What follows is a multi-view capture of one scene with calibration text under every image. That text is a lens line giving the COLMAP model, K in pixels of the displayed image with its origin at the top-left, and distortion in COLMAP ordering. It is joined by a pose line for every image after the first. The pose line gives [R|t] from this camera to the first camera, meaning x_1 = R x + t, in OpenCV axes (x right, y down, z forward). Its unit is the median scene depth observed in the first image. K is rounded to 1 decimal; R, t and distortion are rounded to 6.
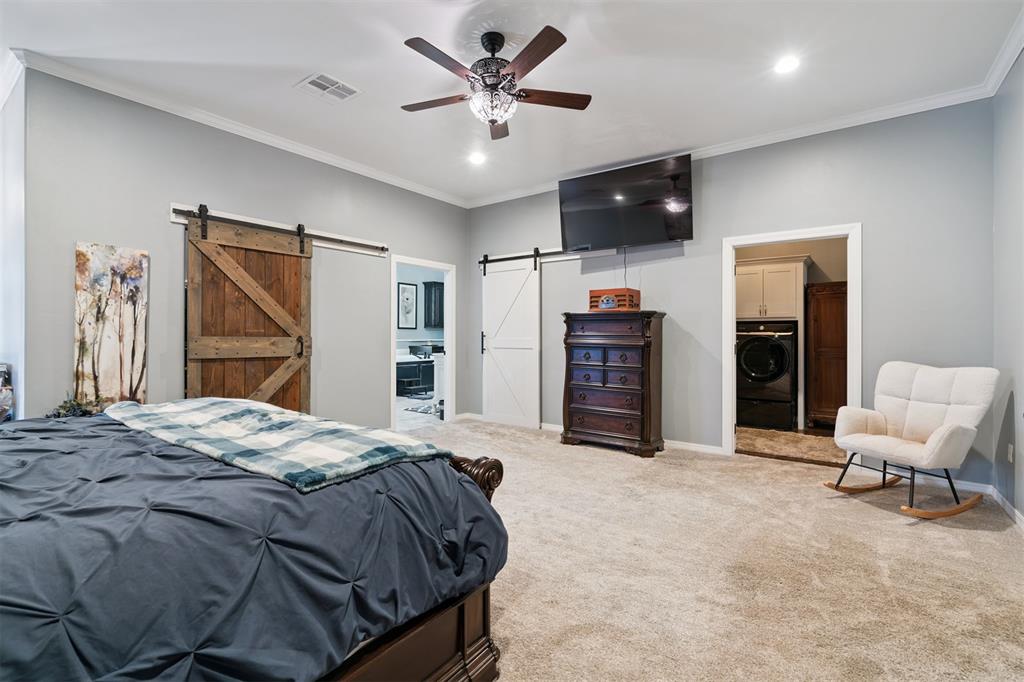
lens RADIAL K [[468.5, 0, 507.8], [0, 468.5, 332.3], [0, 0, 1]] dist [-0.000543, 0.000273]
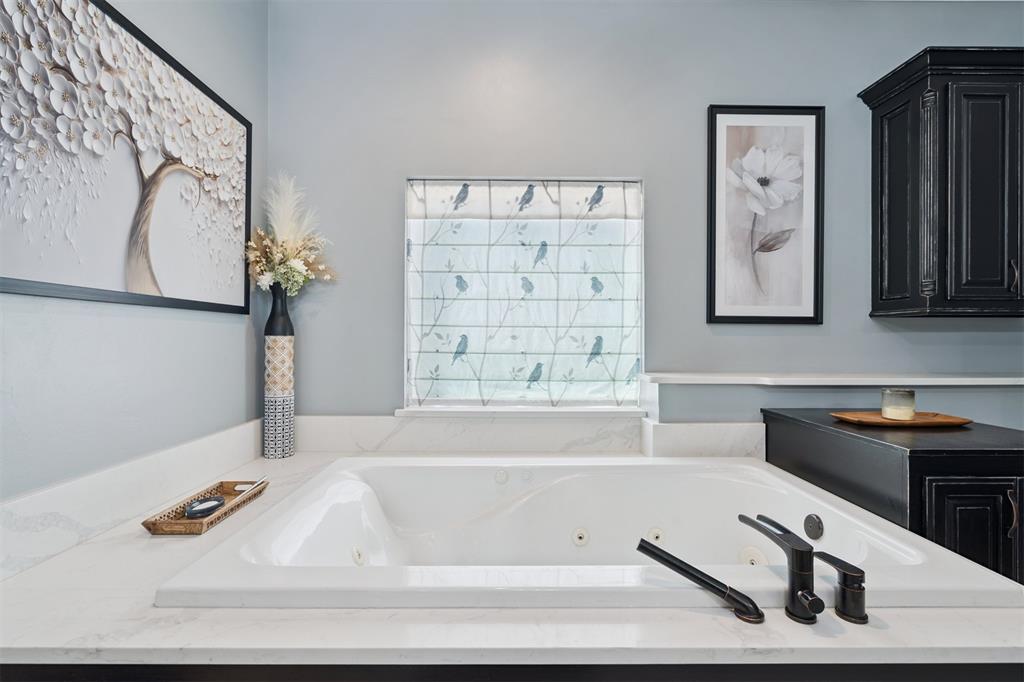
lens RADIAL K [[468.5, 0, 510.9], [0, 468.5, 340.8], [0, 0, 1]] dist [-0.000543, 0.000273]
pose [[0.612604, -0.006542, -0.790363, -0.117042], [0.005040, 0.999978, -0.004370, 0.001082], [0.790374, -0.001306, 0.612624, 0.774038]]
